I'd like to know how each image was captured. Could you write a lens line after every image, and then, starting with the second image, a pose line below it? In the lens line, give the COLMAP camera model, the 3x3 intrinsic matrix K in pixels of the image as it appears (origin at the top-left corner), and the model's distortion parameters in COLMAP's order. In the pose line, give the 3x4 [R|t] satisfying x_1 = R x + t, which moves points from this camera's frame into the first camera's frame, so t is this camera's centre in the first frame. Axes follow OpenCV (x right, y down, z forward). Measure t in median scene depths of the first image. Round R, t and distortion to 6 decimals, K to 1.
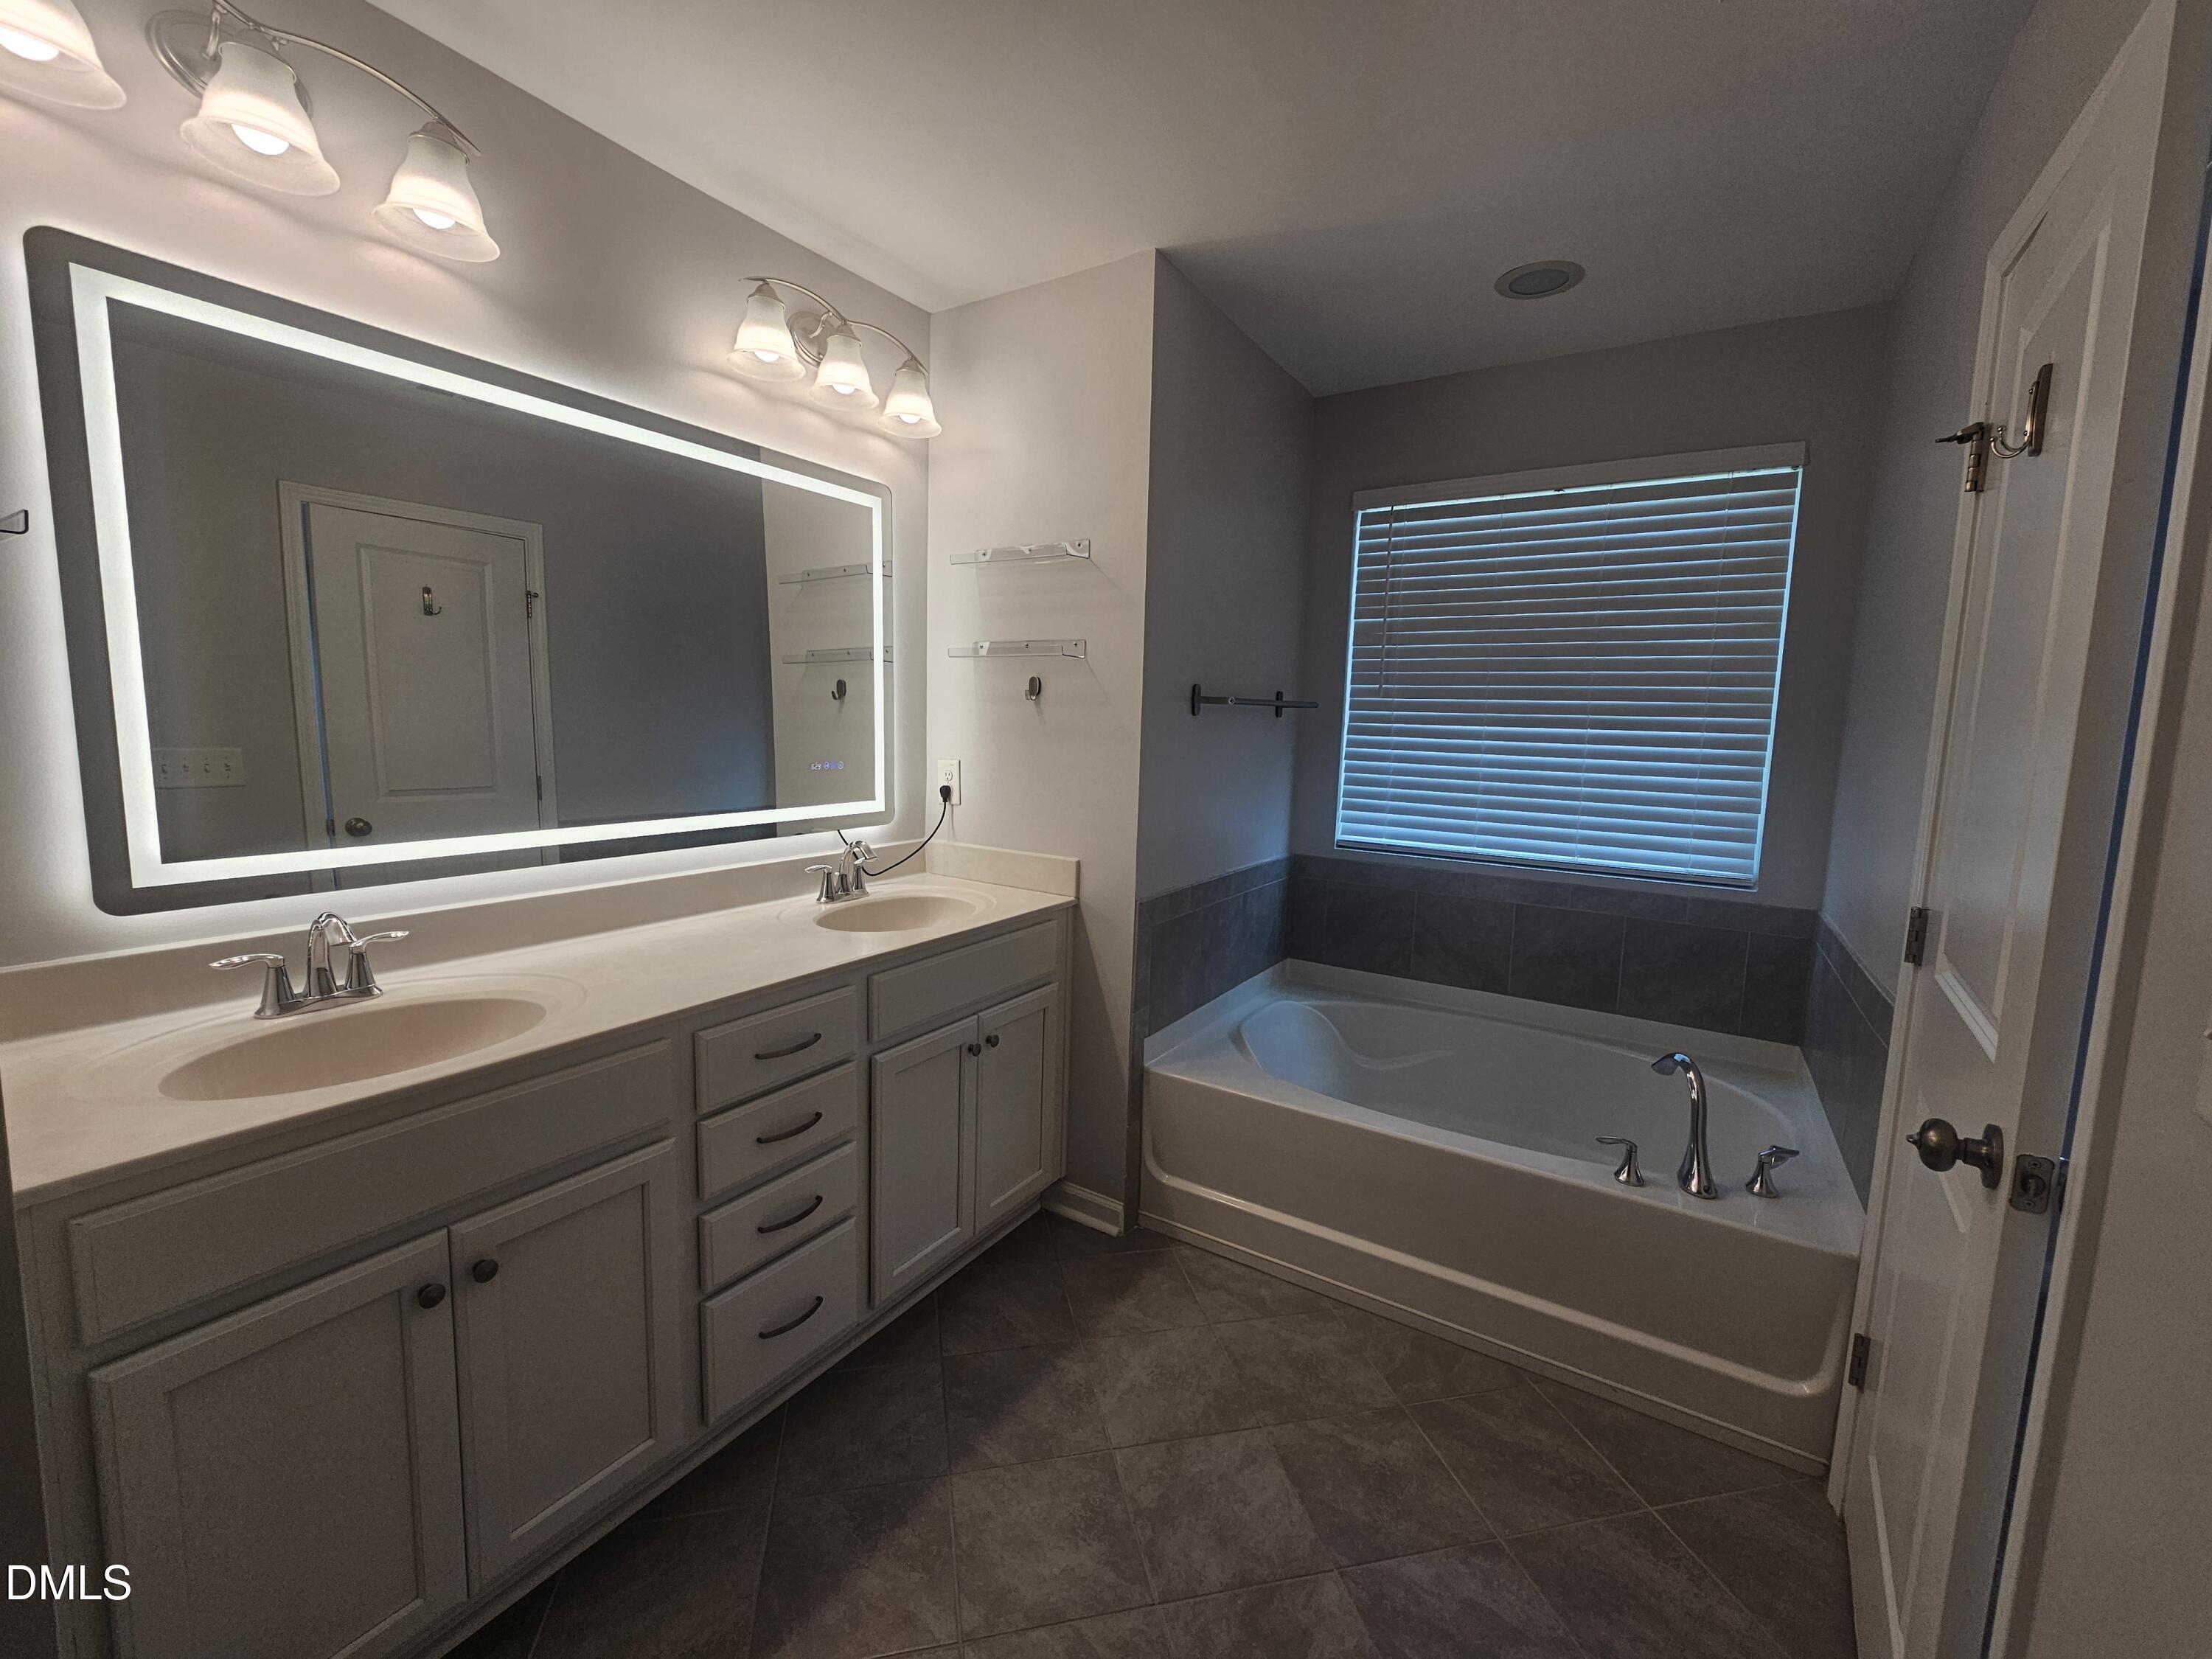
lens RADIAL K [[914.5, 0, 1101.3], [0, 914.5, 831.9], [0, 0, 1]] dist [0.001996, -0.000250]
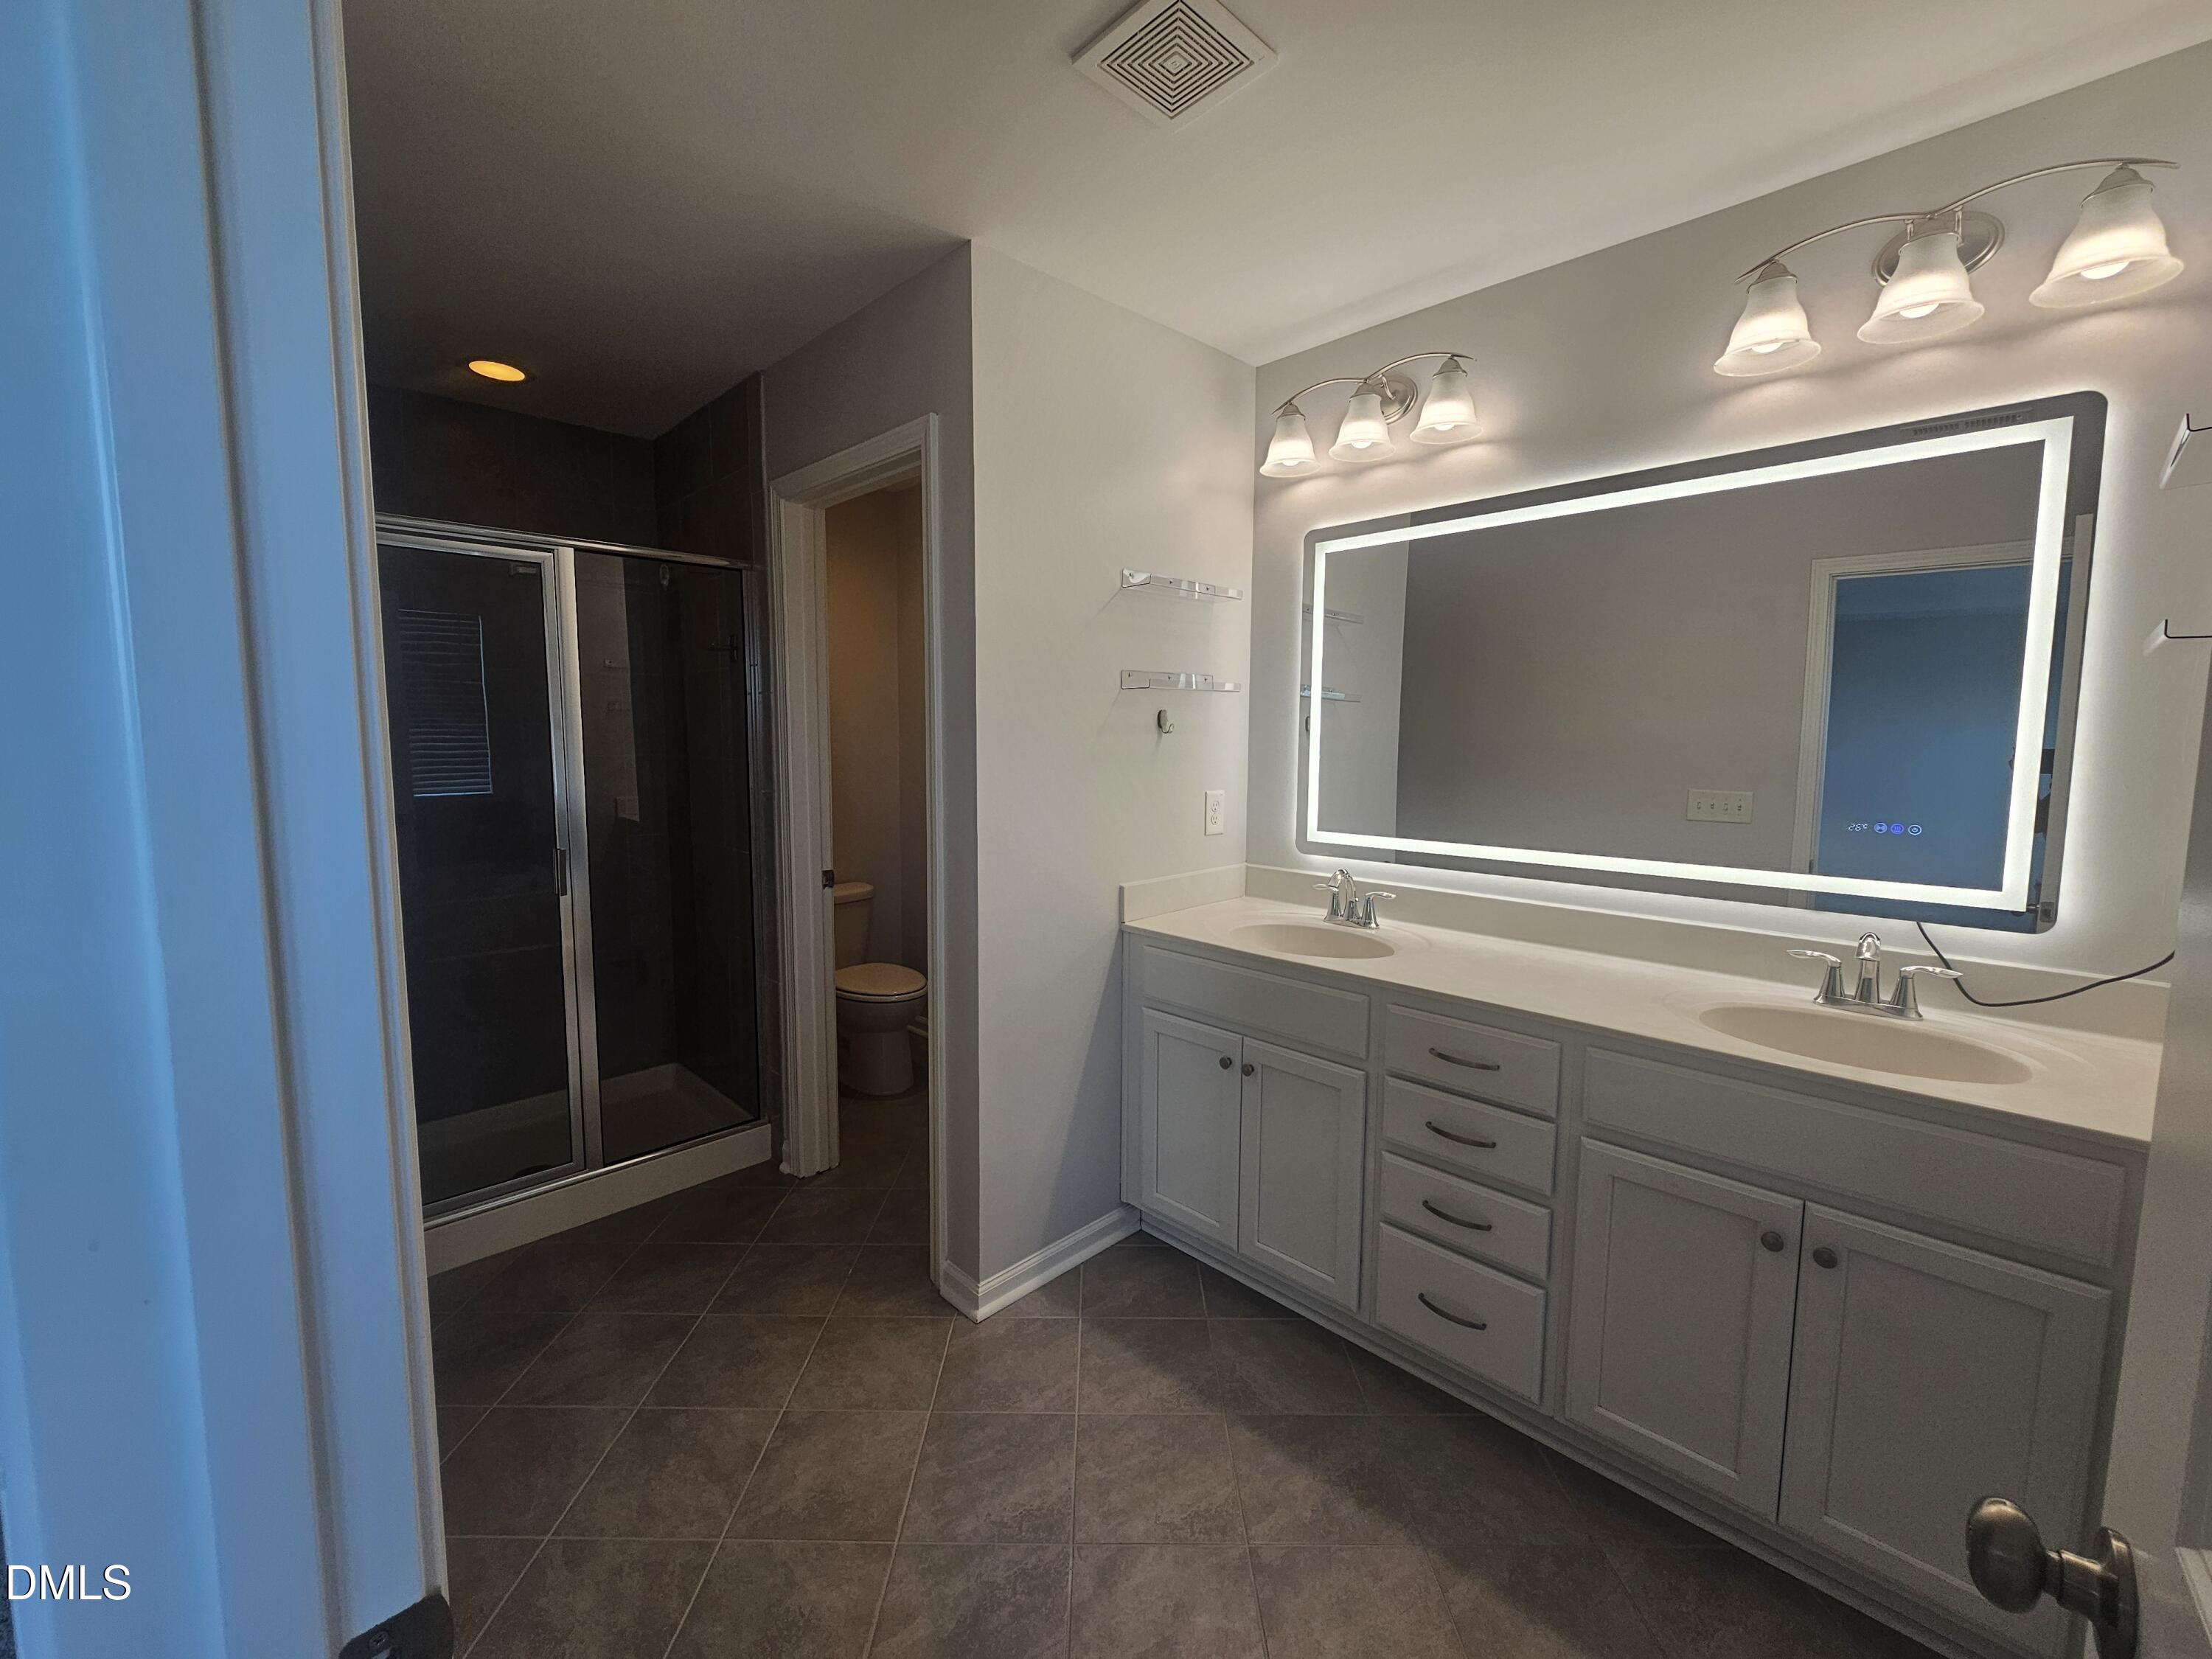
lens RADIAL K [[914.5, 0, 1104.7], [0, 914.5, 815.9], [0, 0, 1]] dist [0.001996, -0.000250]
pose [[-0.221044, 0.086987, -0.971377, 0.759350], [-0.111800, 0.987188, 0.113844, -0.131466], [0.968834, 0.133765, -0.208487, 0.744149]]
